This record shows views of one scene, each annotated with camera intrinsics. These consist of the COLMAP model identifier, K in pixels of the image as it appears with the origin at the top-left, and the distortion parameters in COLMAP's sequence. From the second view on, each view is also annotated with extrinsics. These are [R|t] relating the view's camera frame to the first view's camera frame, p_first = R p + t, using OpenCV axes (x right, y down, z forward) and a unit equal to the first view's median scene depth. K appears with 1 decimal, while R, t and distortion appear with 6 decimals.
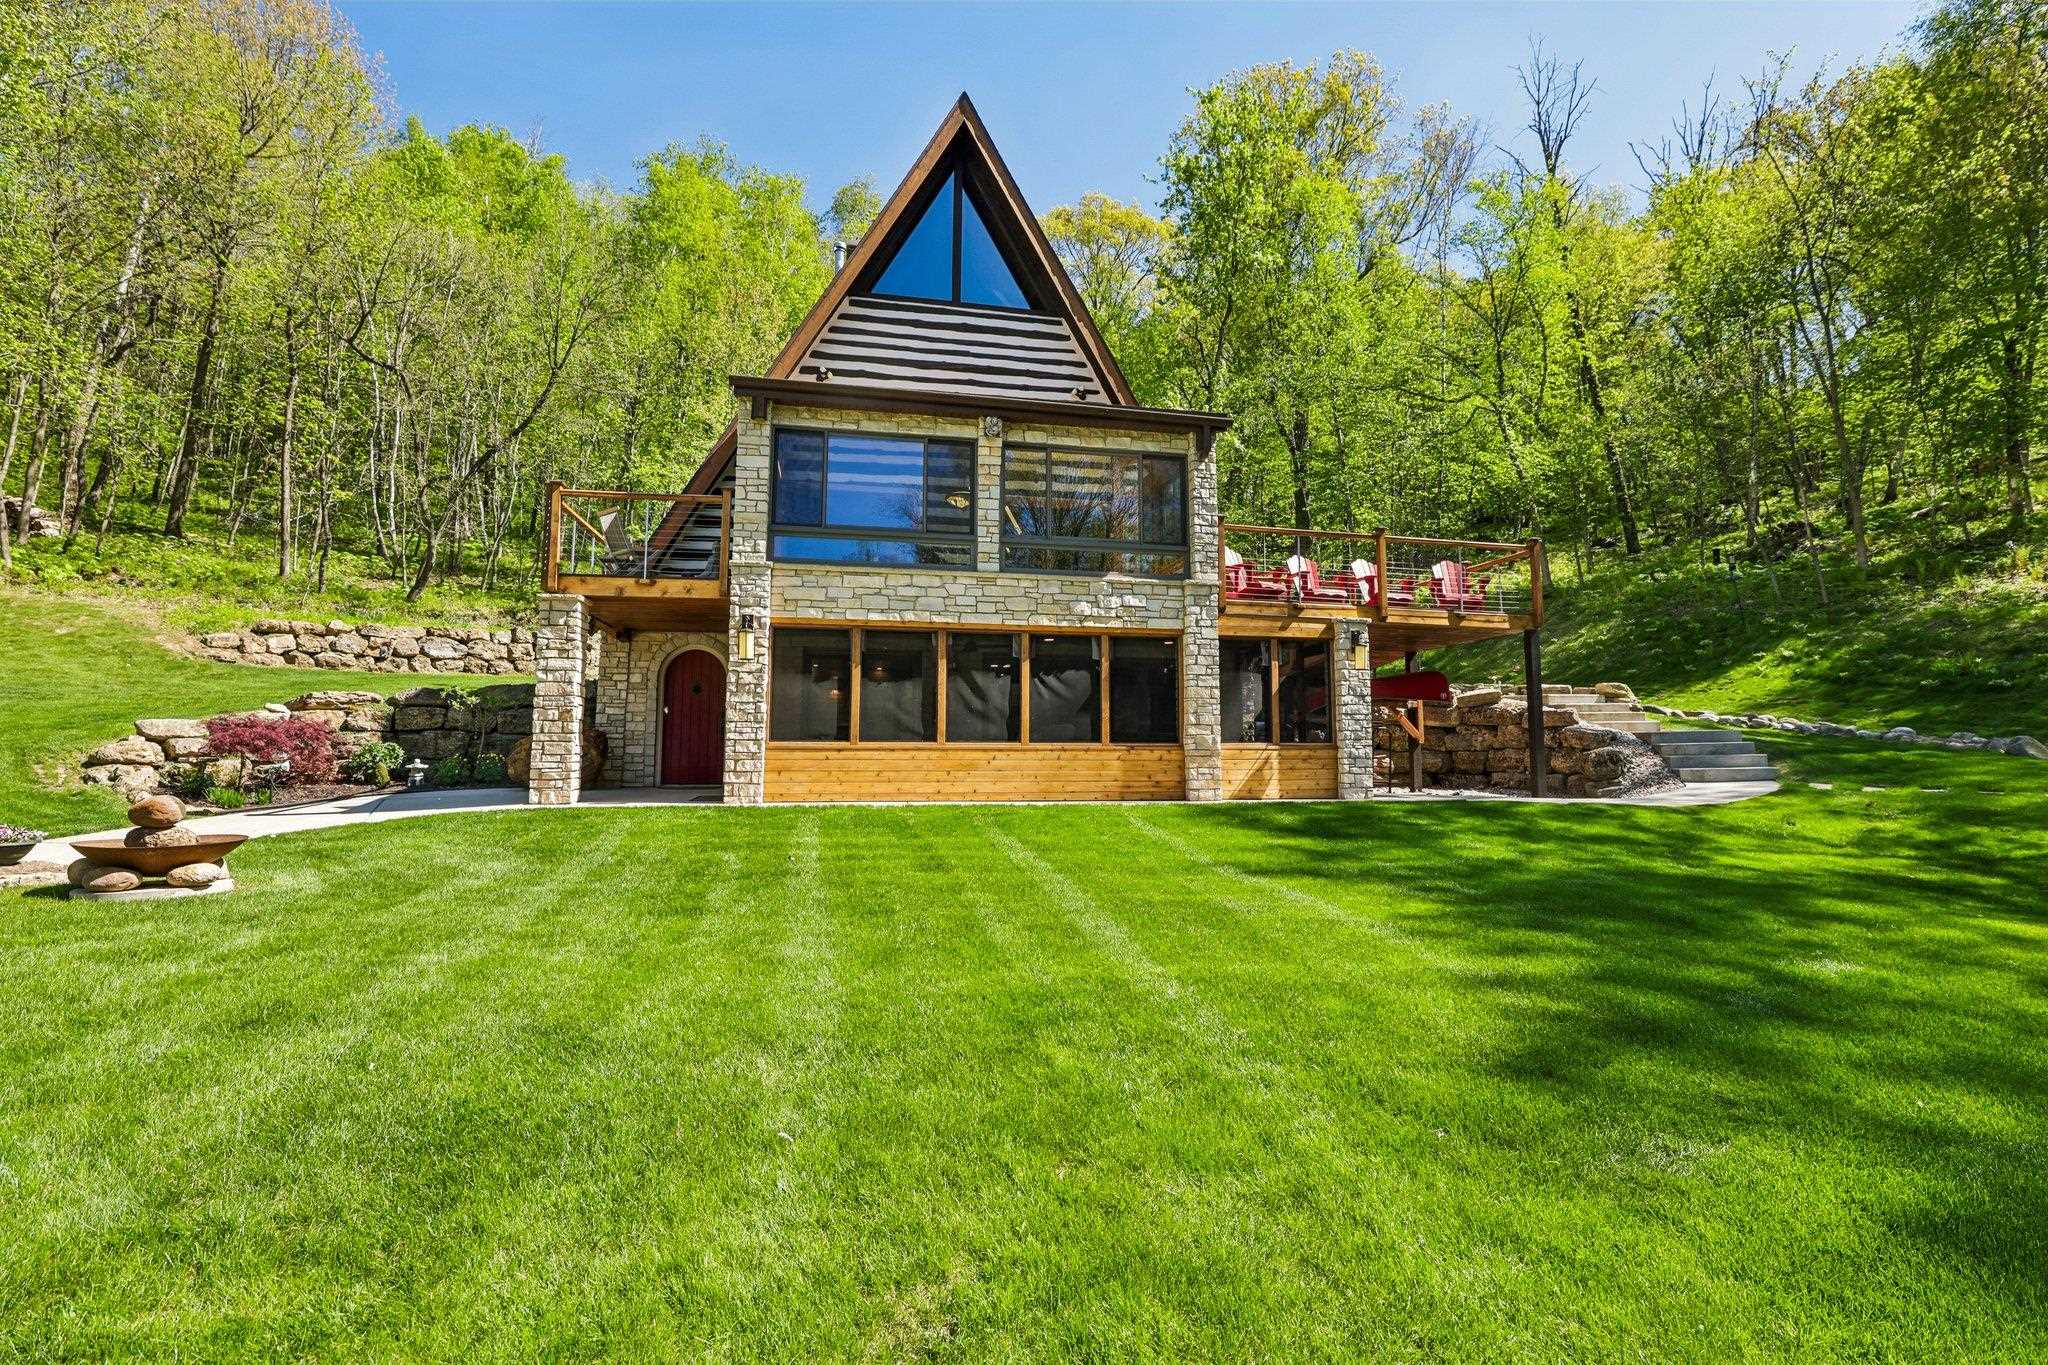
lens RADIAL K [[930.9, 0, 1028.9], [0, 930.9, 668.5], [0, 0, 1]] dist [-0.035299, -0.000449]
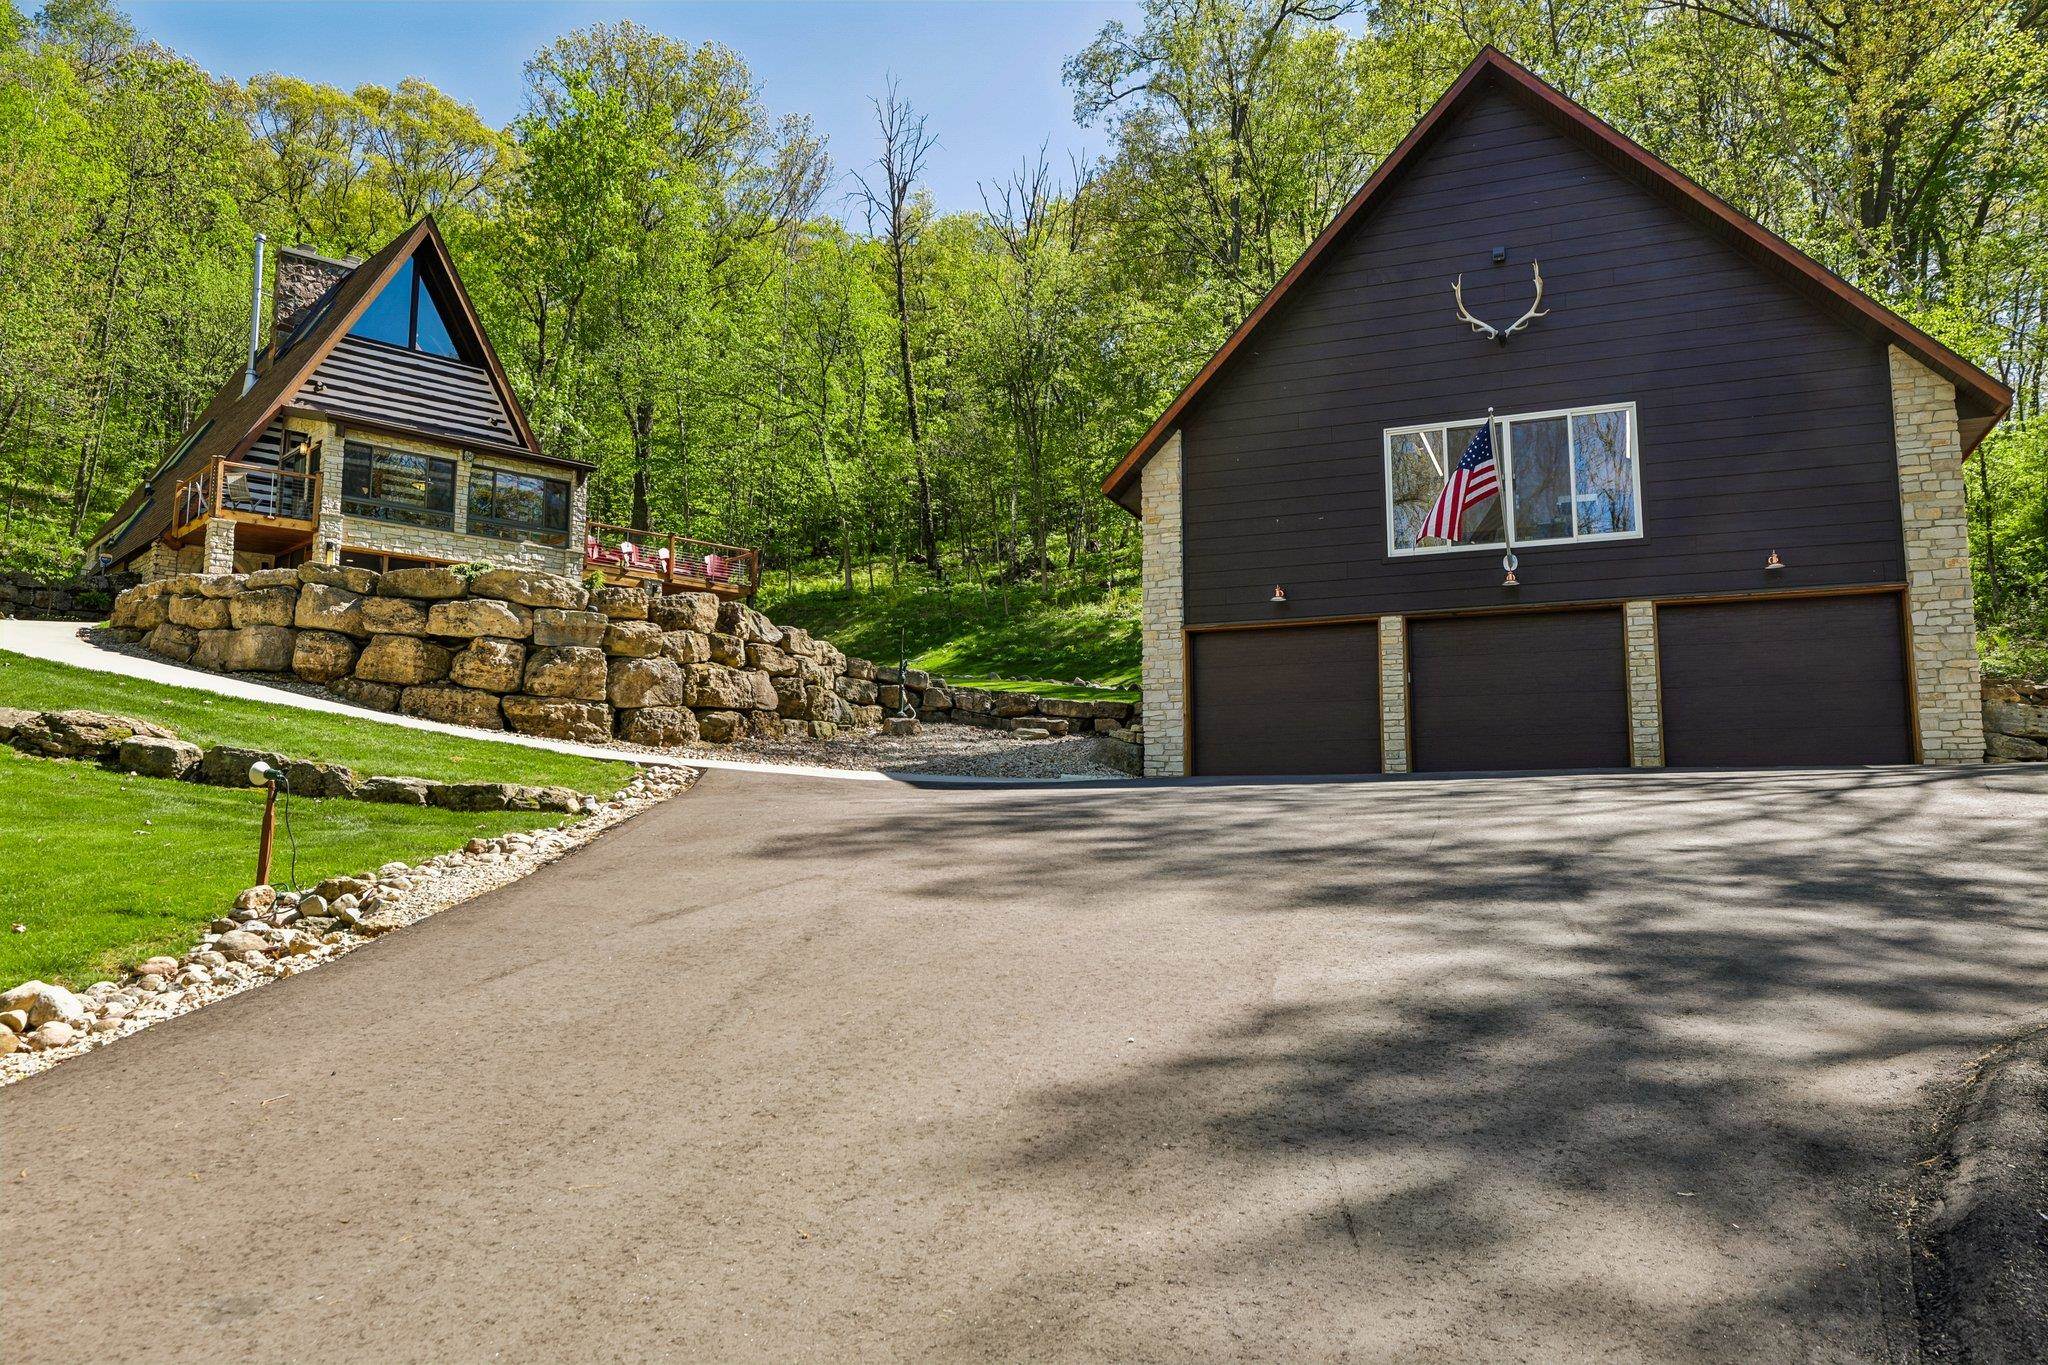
lens RADIAL K [[1471.0, 0, 1028.6], [0, 1471.0, 677.3], [0, 0, 1]] dist [-0.003085, 0.001577]
pose [[0.853544, 0.061787, 0.517345, -0.470810], [-0.048583, 0.998056, -0.039044, 0.198849], [-0.518751, 0.008192, 0.854886, -1.715773]]
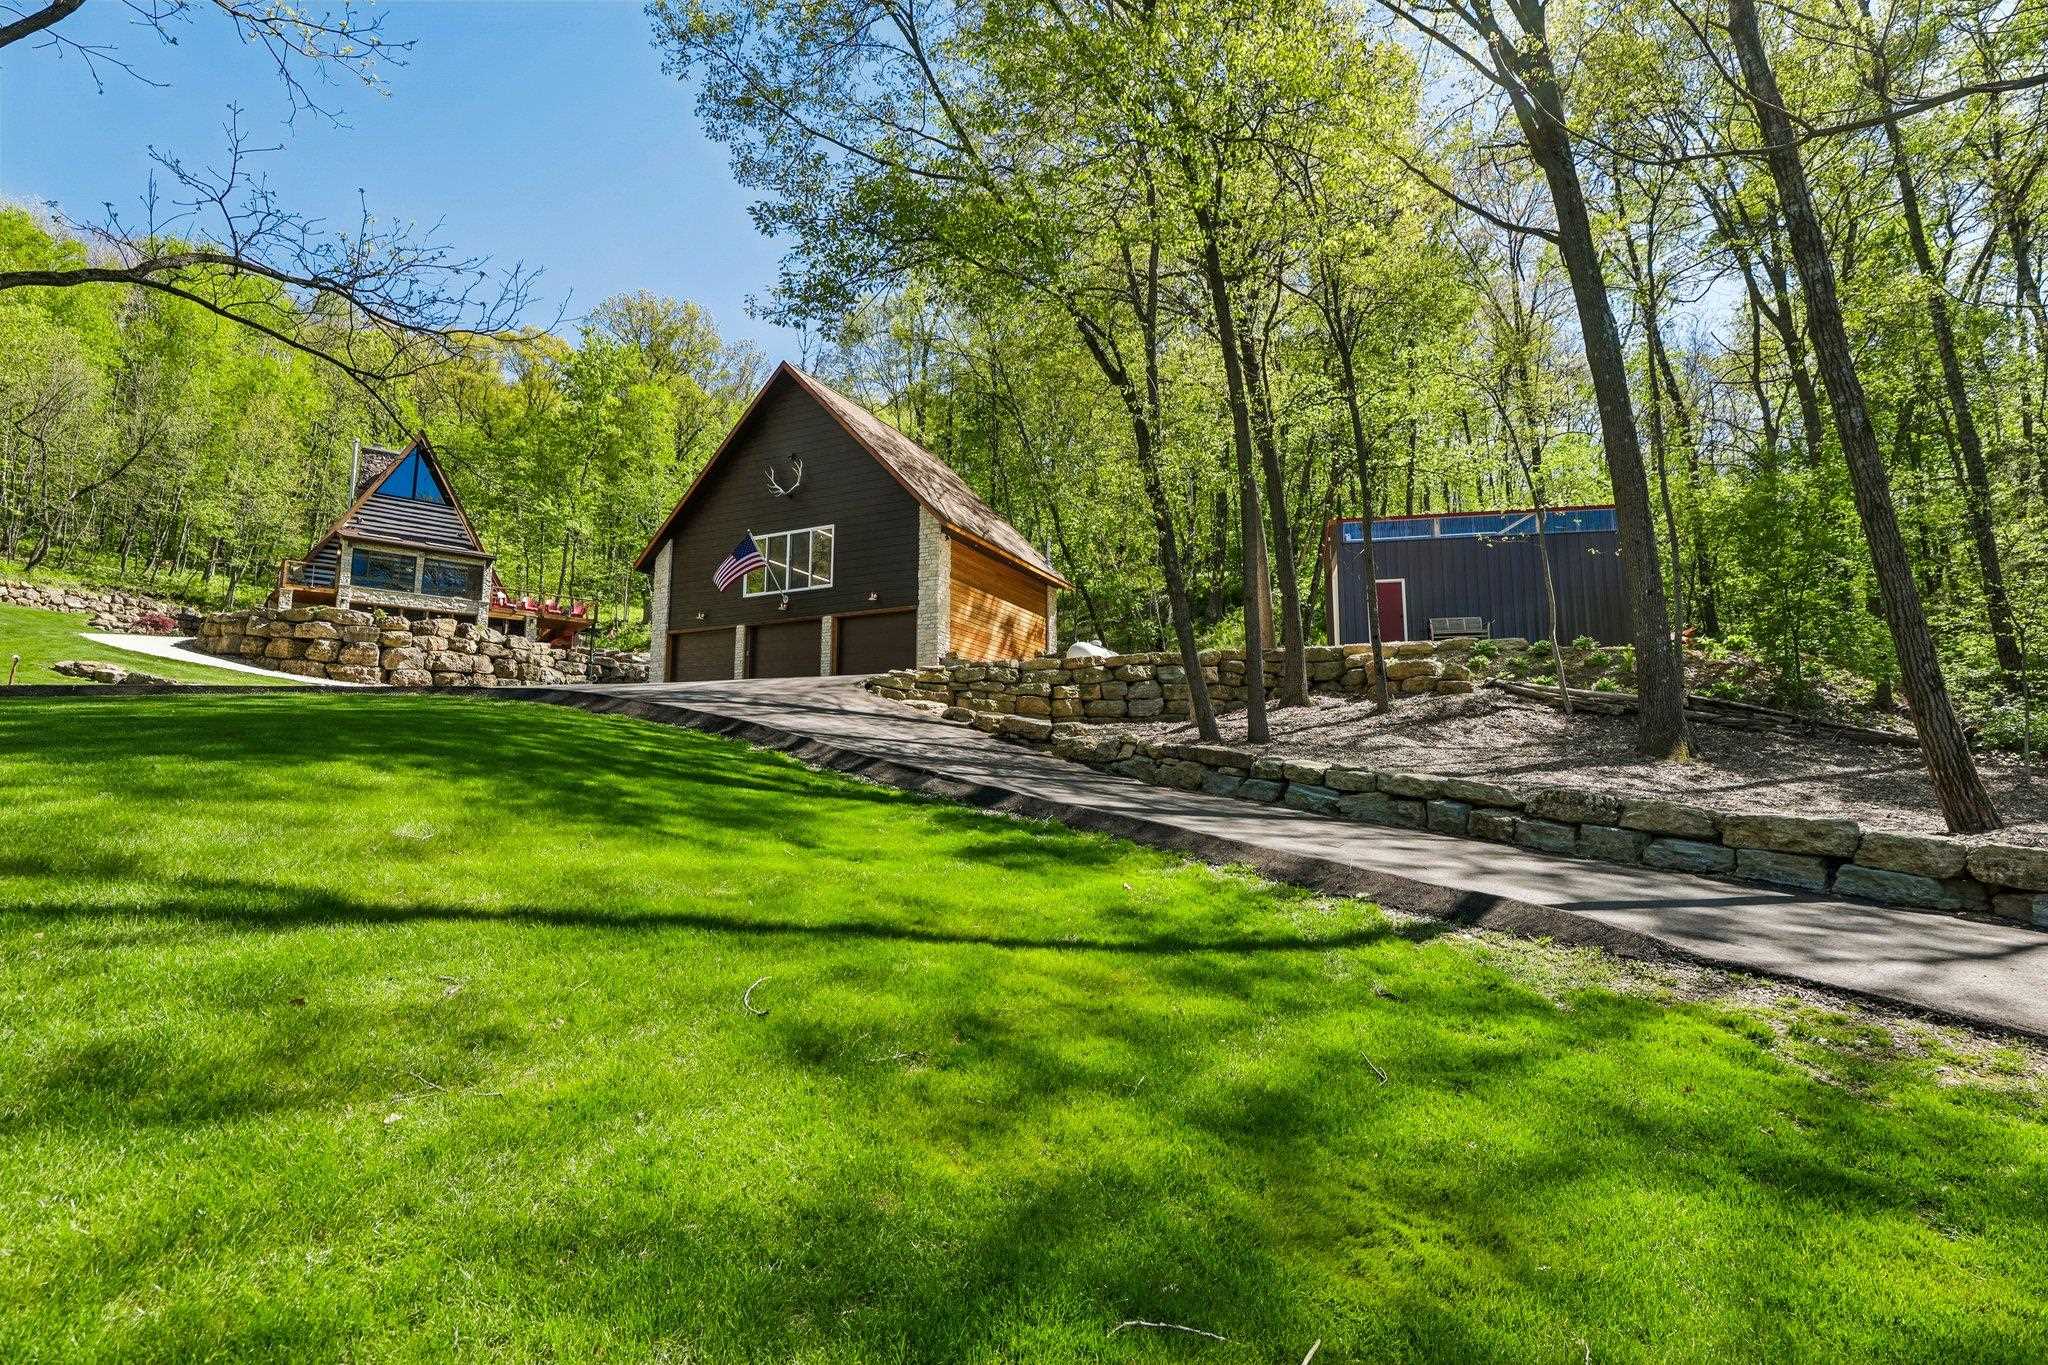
lens RADIAL K [[1061.4, 0, 1023.1], [0, 1061.4, 672.6], [0, 0, 1]] dist [0.000345, 0.000669]
pose [[0.889779, 0.062461, 0.452097, 0.168582], [-0.042725, 0.997640, -0.053744, 0.269614], [-0.454387, 0.028505, 0.890348, -3.097612]]
